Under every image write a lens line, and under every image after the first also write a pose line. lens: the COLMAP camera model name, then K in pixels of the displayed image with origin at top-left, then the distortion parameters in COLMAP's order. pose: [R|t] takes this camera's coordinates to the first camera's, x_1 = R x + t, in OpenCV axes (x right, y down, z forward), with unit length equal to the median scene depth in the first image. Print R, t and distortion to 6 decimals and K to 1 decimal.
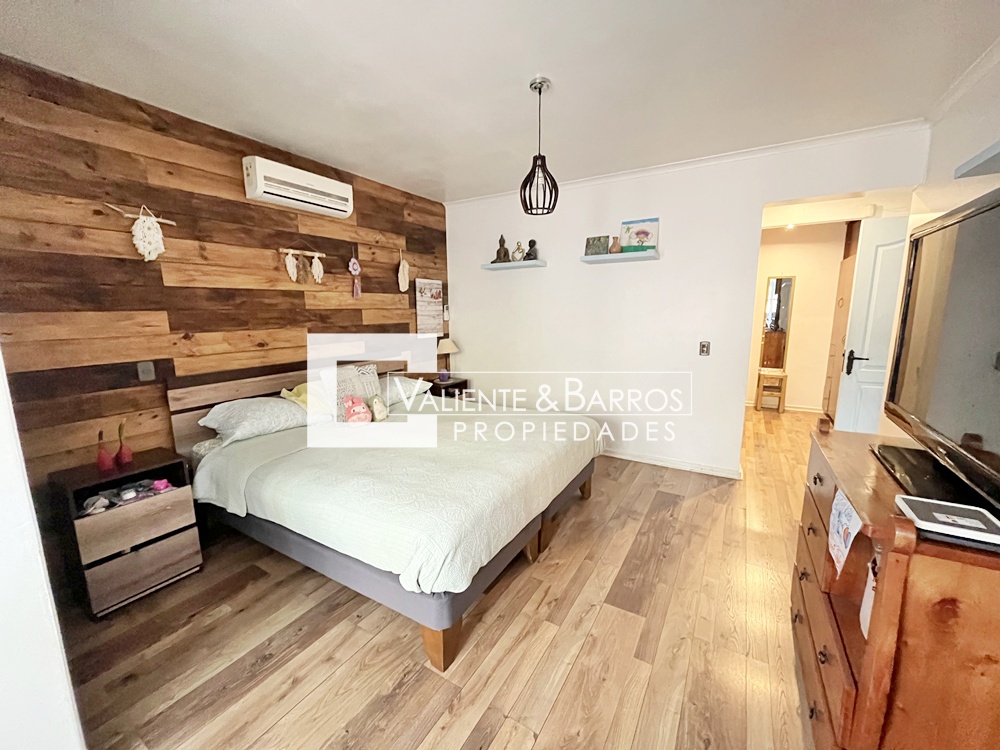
lens RADIAL K [[401.9, 0, 500.0], [0, 401.9, 375.0], [0, 0, 1]] dist [-0.001552, 0.000003]
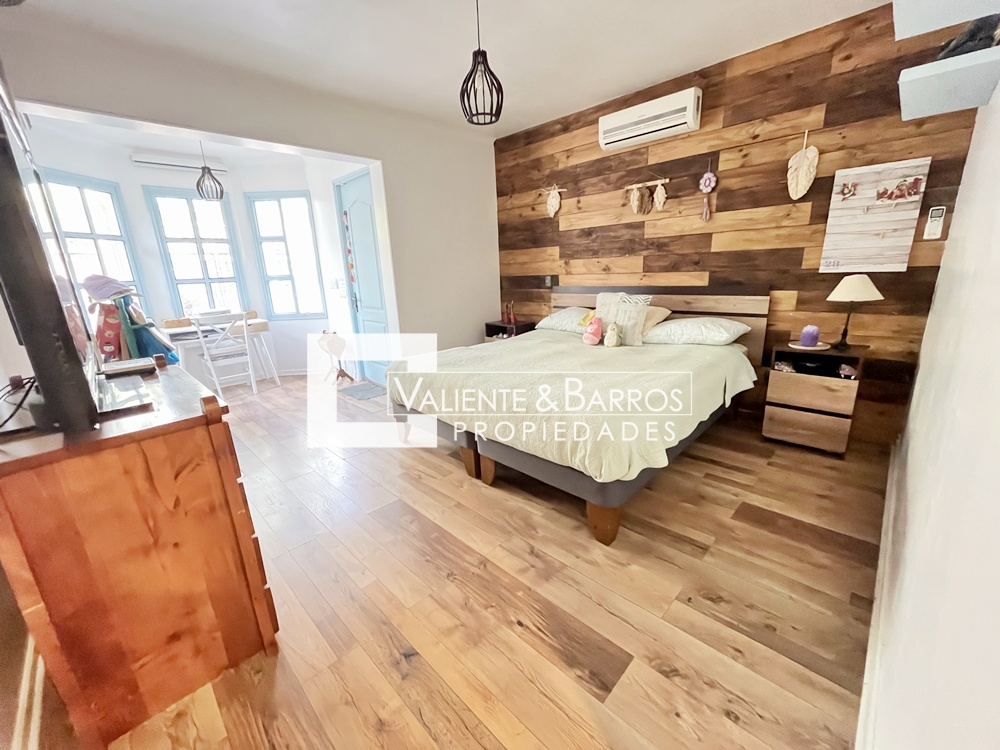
lens RADIAL K [[401.9, 0, 500.0], [0, 401.9, 375.0], [0, 0, 1]] dist [-0.001552, 0.000003]
pose [[-0.234280, 0.273483, -0.932909, 0.747947], [-0.110452, 0.945915, 0.305033, -0.104011], [0.965874, 0.174505, -0.191402, 0.910725]]
